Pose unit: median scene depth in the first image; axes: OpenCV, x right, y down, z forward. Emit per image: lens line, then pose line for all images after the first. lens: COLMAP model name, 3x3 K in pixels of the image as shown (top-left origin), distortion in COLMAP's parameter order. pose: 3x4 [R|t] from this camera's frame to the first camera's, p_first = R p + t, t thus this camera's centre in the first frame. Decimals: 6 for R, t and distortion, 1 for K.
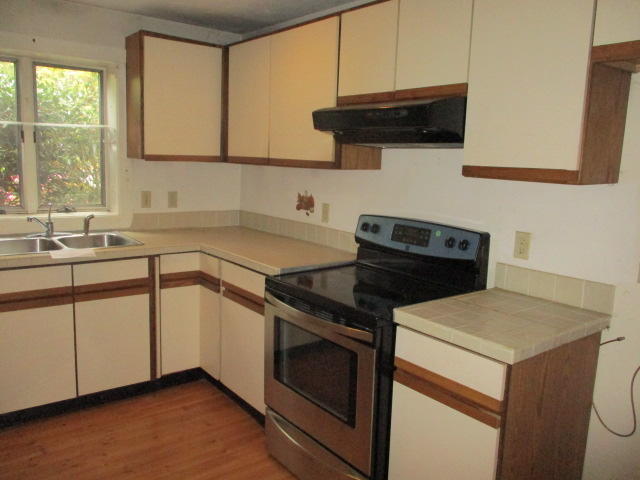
lens RADIAL K [[535.8, 0, 320.7], [0, 535.8, 237.8], [0, 0, 1]] dist [-0.015803, 0.002177]
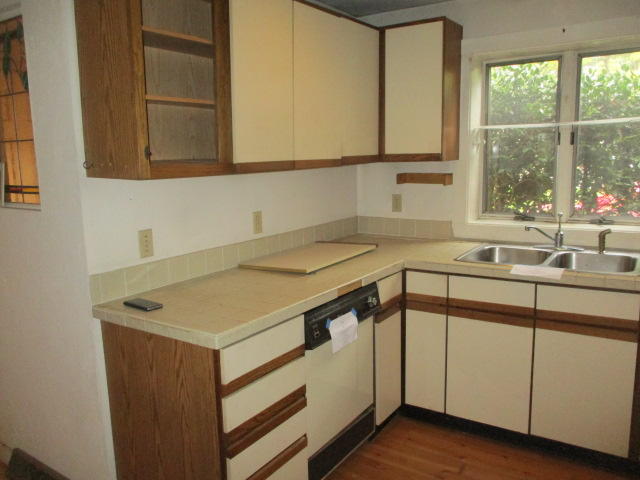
lens RADIAL K [[535.8, 0, 320.4], [0, 535.8, 242.2], [0, 0, 1]] dist [-0.015803, 0.002177]
pose [[0.318883, 0.104934, -0.941967, 0.206791], [-0.104496, 0.991686, 0.075098, -0.040332], [0.942016, 0.074485, 0.327197, 0.336079]]
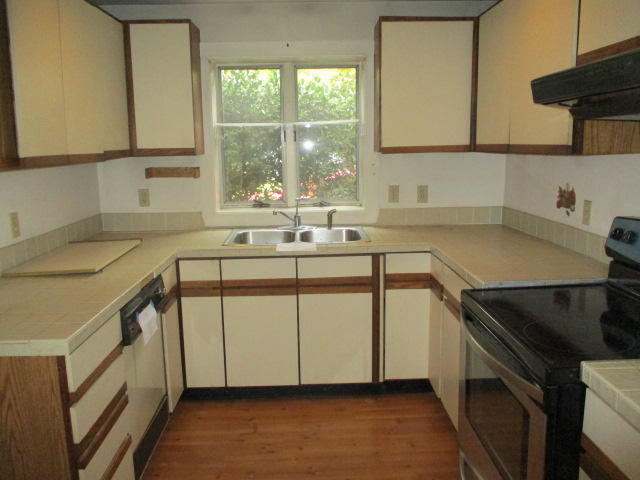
lens RADIAL K [[535.8, 0, 318.4], [0, 535.8, 240.7], [0, 0, 1]] dist [-0.015803, 0.002177]
pose [[0.803316, 0.052348, -0.593248, 0.162486], [-0.040187, 0.998624, 0.033702, -0.017355], [0.594196, -0.003233, 0.804314, 0.167734]]
